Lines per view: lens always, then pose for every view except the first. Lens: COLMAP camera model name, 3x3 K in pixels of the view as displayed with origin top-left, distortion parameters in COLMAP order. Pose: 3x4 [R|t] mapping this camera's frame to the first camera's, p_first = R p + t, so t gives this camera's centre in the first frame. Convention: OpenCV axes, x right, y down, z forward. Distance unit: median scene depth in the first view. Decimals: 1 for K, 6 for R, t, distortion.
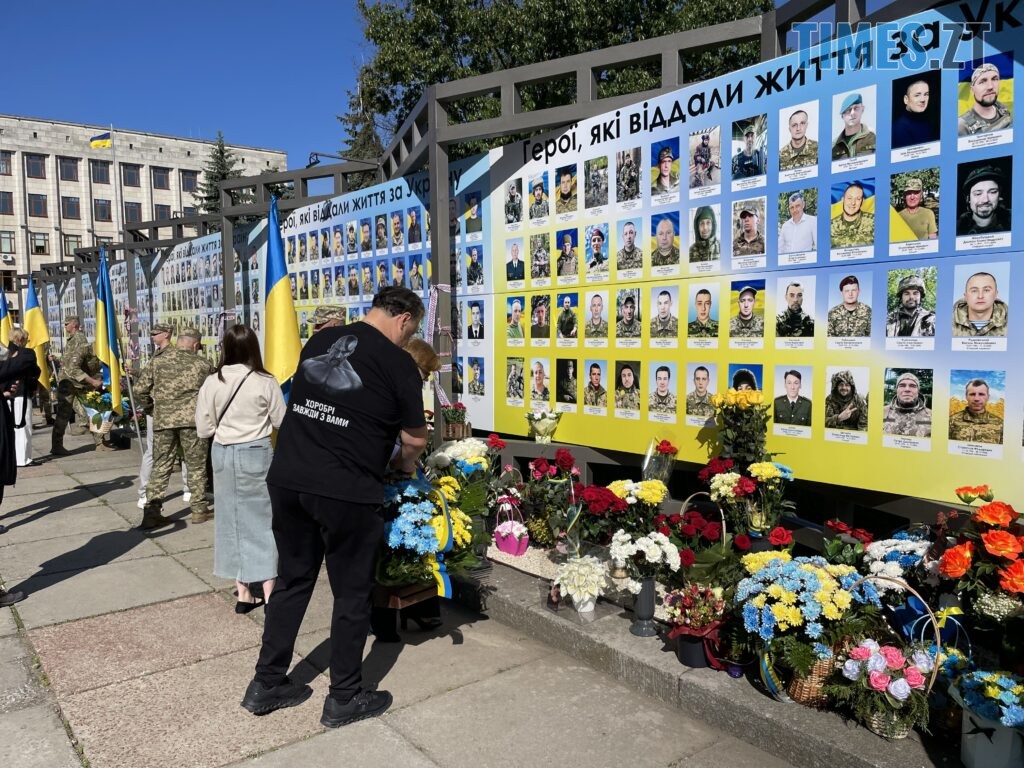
lens RADIAL K [[778.5, 0, 518.9], [0, 778.5, 389.1], [0, 0, 1]] dist [0.089746, -0.128715]
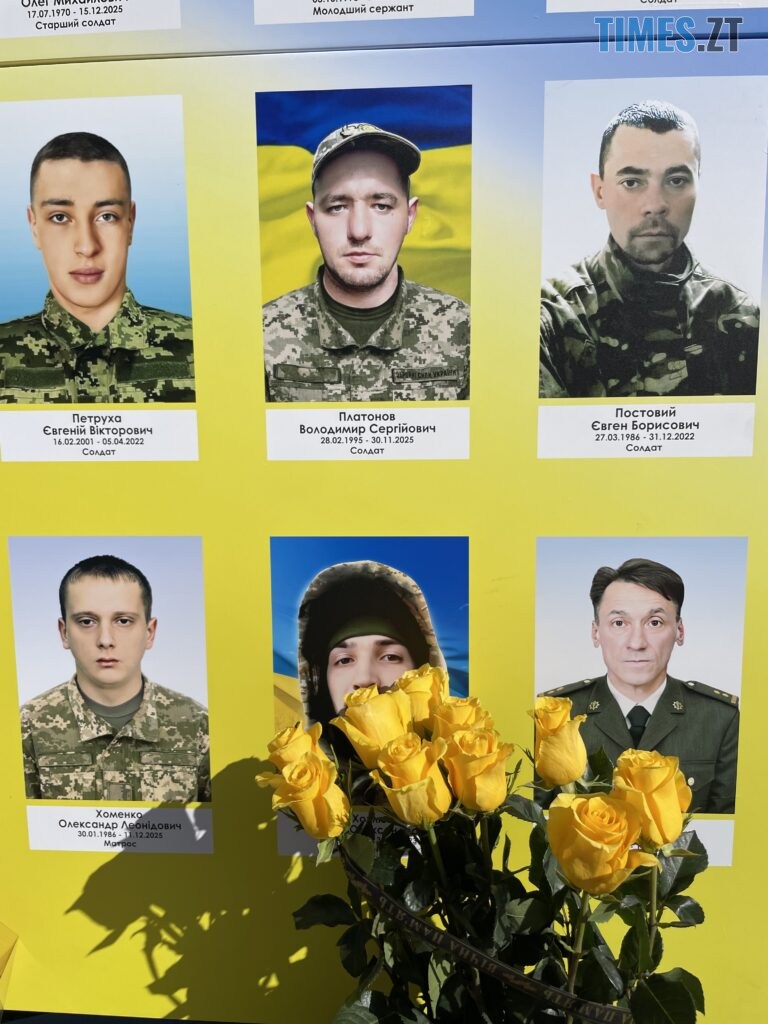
lens RADIAL K [[707.3, 0, 385.9], [0, 707.3, 496.9], [0, 0, 1]] dist [0.072292, -0.085045]
pose [[0.667652, -0.101662, 0.737499, 0.149192], [0.058384, 0.994731, 0.084266, -0.052778], [-0.742181, -0.013202, 0.670070, 0.813730]]
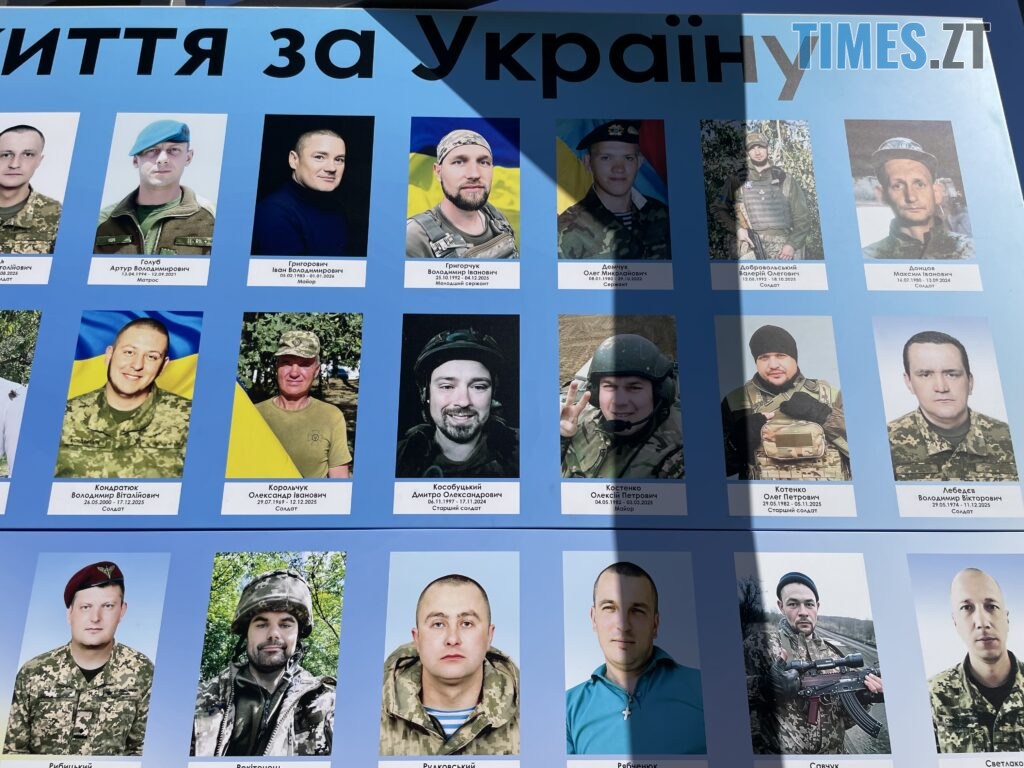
lens RADIAL K [[778.5, 0, 519.1], [0, 778.5, 378.0], [0, 0, 1]] dist [0.089746, -0.128715]
pose [[0.608203, 0.254544, 0.751862, 0.207516], [0.050788, 0.932771, -0.356874, -0.071218], [-0.792155, 0.255238, 0.554386, 0.532174]]
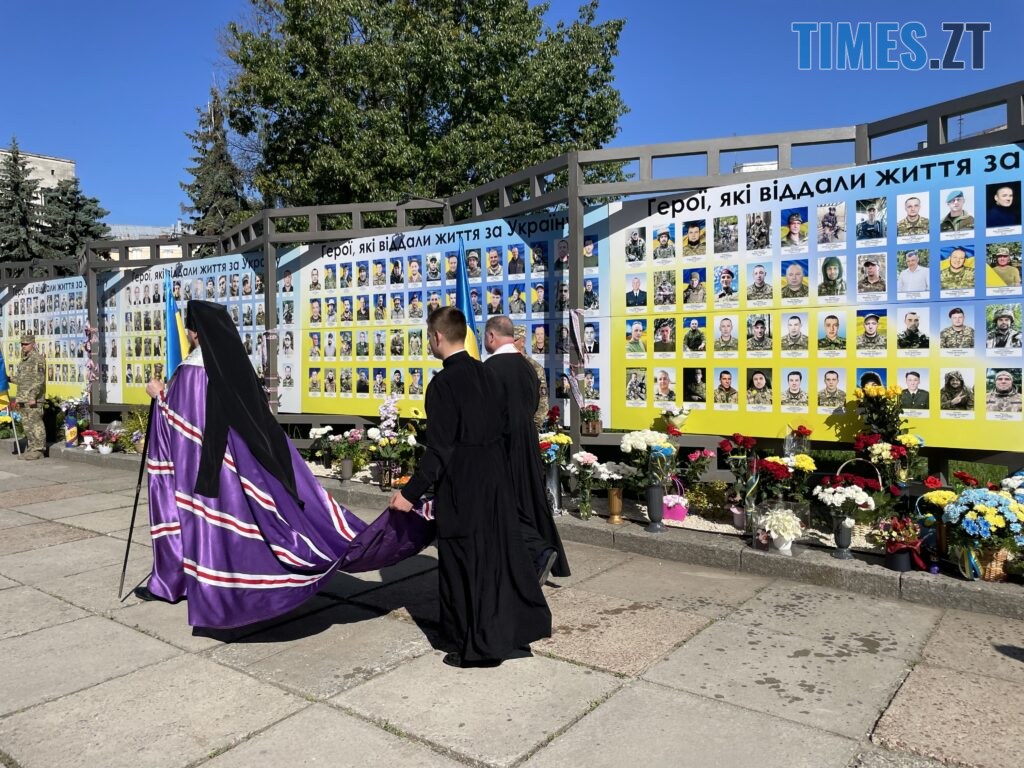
lens RADIAL K [[778.5, 0, 513.2], [0, 778.5, 367.0], [0, 0, 1]] dist [0.089746, -0.128715]
pose [[0.968359, -0.005910, 0.249492, -0.645831], [0.020247, 0.998285, -0.054937, 0.029310], [-0.248740, 0.058250, 0.966817, -0.204088]]
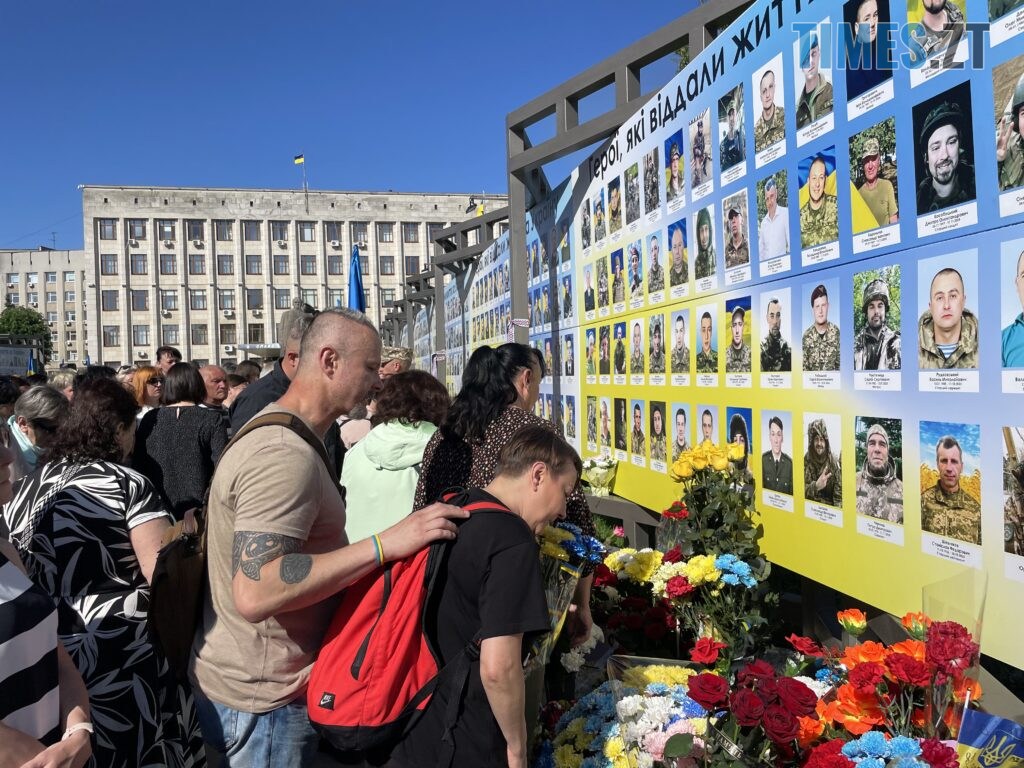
lens RADIAL K [[778.5, 0, 524.3], [0, 778.5, 372.5], [0, 0, 1]] dist [0.089746, -0.128715]
pose [[0.898292, -0.017381, -0.439056, 0.405279], [-0.010559, 0.998075, -0.061114, -0.015812], [0.439273, 0.059534, 0.896379, 0.208604]]
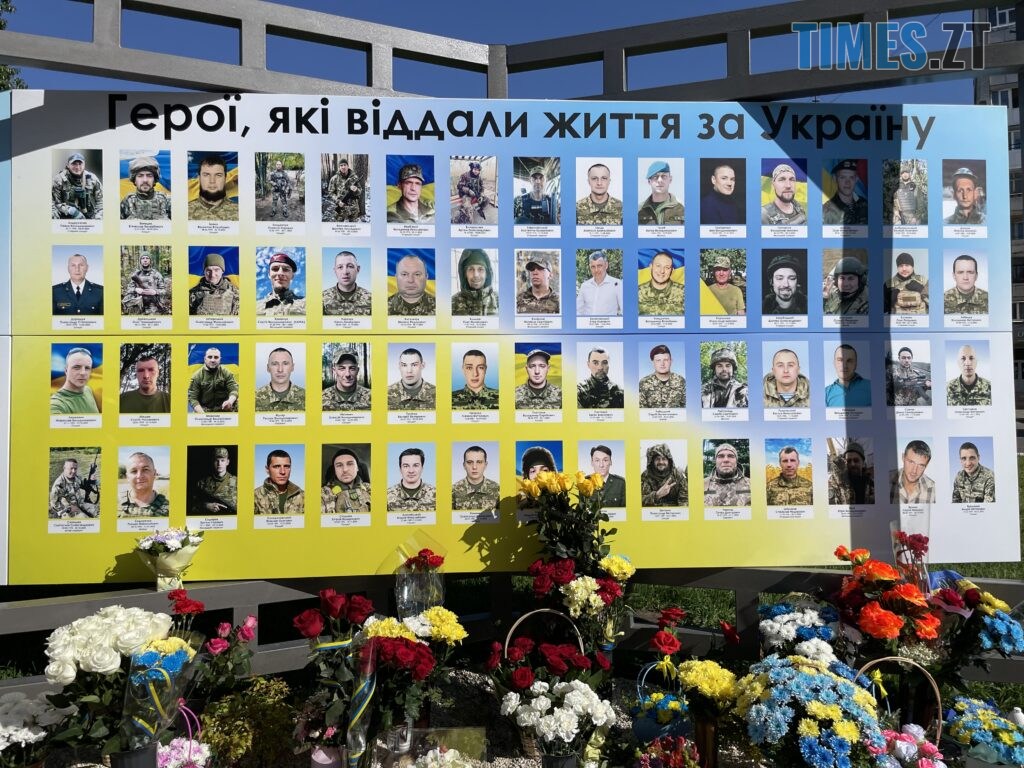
lens RADIAL K [[707.3, 0, 510.6], [0, 707.3, 379.1], [0, 0, 1]] dist [0.072292, -0.085045]
pose [[0.574570, 0.025082, 0.818071, -0.325527], [0.060885, 0.995451, -0.073283, -0.041107], [-0.816188, 0.091914, 0.570429, 0.544056]]
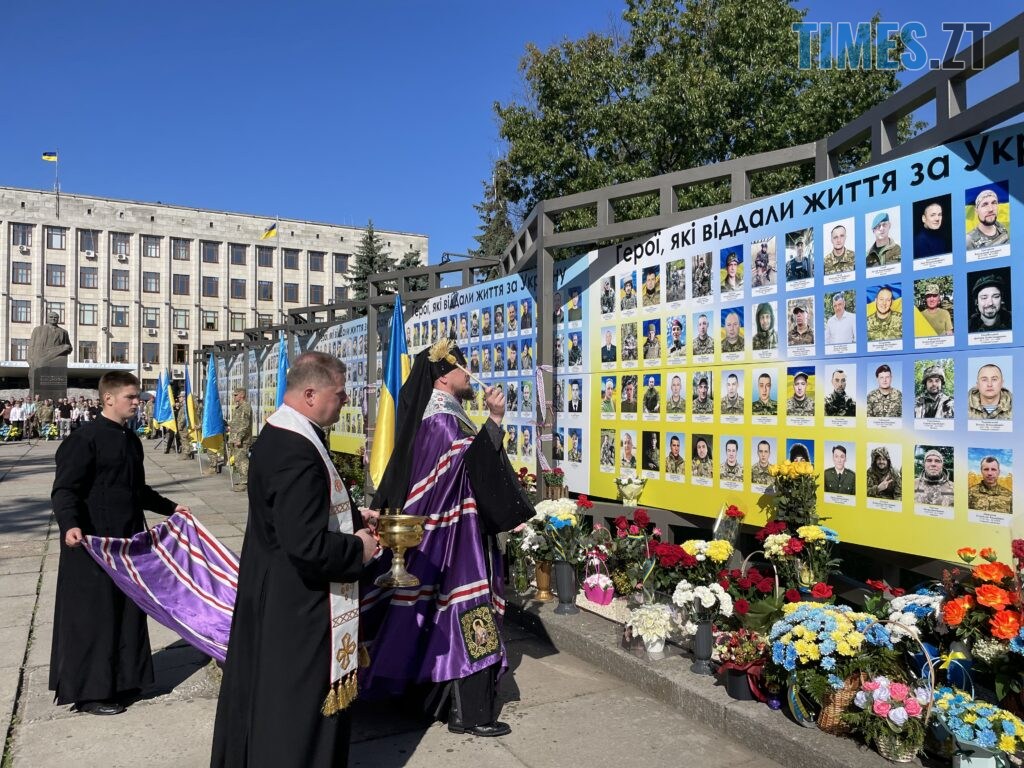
lens RADIAL K [[778.5, 0, 520.2], [0, 778.5, 385.1], [0, 0, 1]] dist [0.089746, -0.128715]
pose [[0.986899, 0.009316, -0.161068, 0.065446], [-0.024826, 0.995211, -0.094547, 0.007505], [0.159416, 0.097307, 0.982404, -0.183262]]
